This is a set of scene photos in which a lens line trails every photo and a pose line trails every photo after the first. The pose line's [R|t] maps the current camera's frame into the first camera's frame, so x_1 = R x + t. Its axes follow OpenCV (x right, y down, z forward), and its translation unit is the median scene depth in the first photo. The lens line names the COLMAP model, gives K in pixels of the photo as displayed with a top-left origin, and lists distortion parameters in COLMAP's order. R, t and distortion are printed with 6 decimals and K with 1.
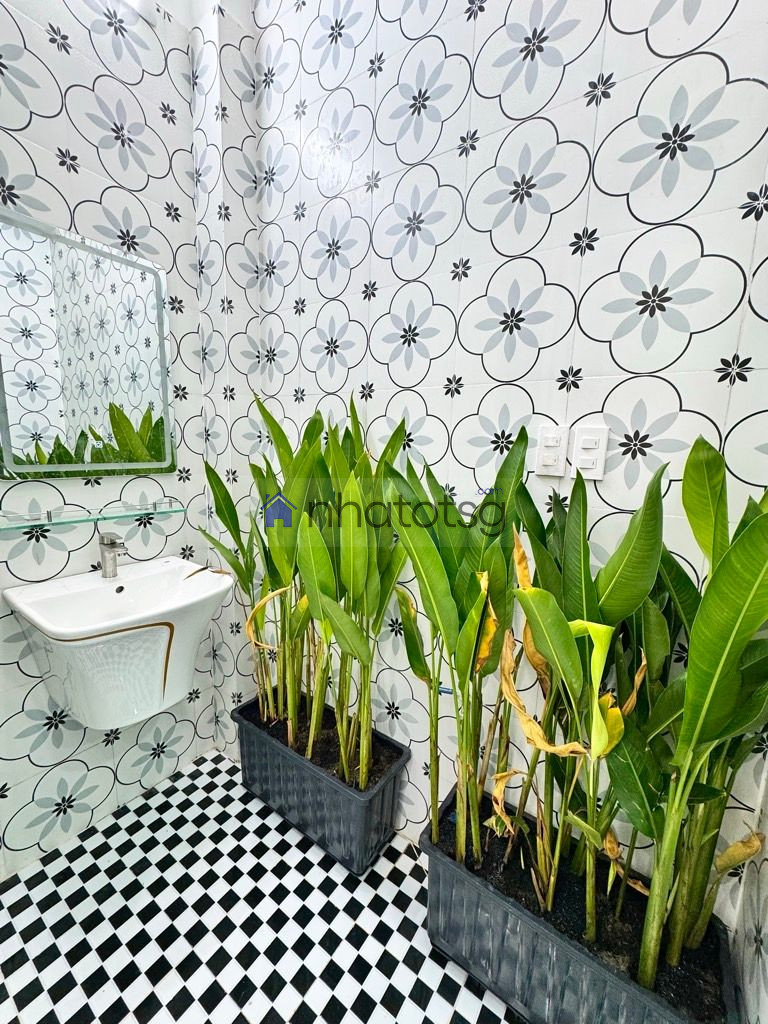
lens RADIAL K [[409.9, 0, 383.3], [0, 409.9, 511.2], [0, 0, 1]] dist [0.002466, -0.000103]
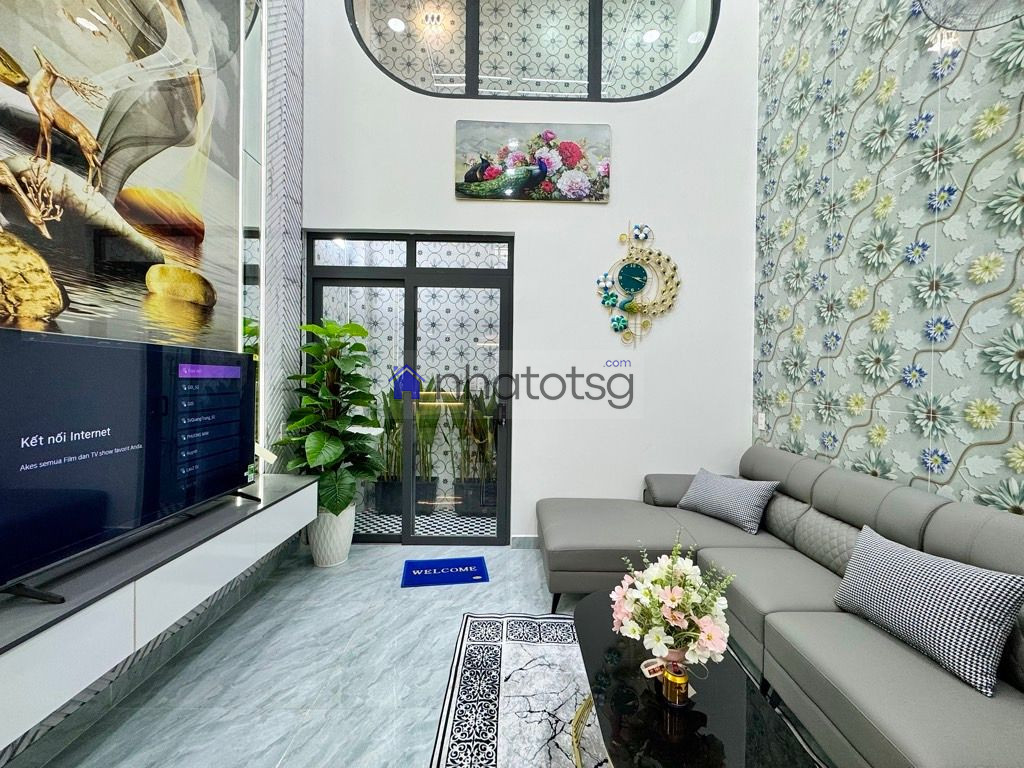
lens RADIAL K [[409.9, 0, 510.0], [0, 409.9, 382.6], [0, 0, 1]] dist [0.002466, -0.000103]
pose [[0.816518, -0.023533, 0.576840, -0.575175], [0.099877, 0.989861, -0.100994, 0.099542], [-0.568614, 0.140077, 0.810590, -0.887336]]
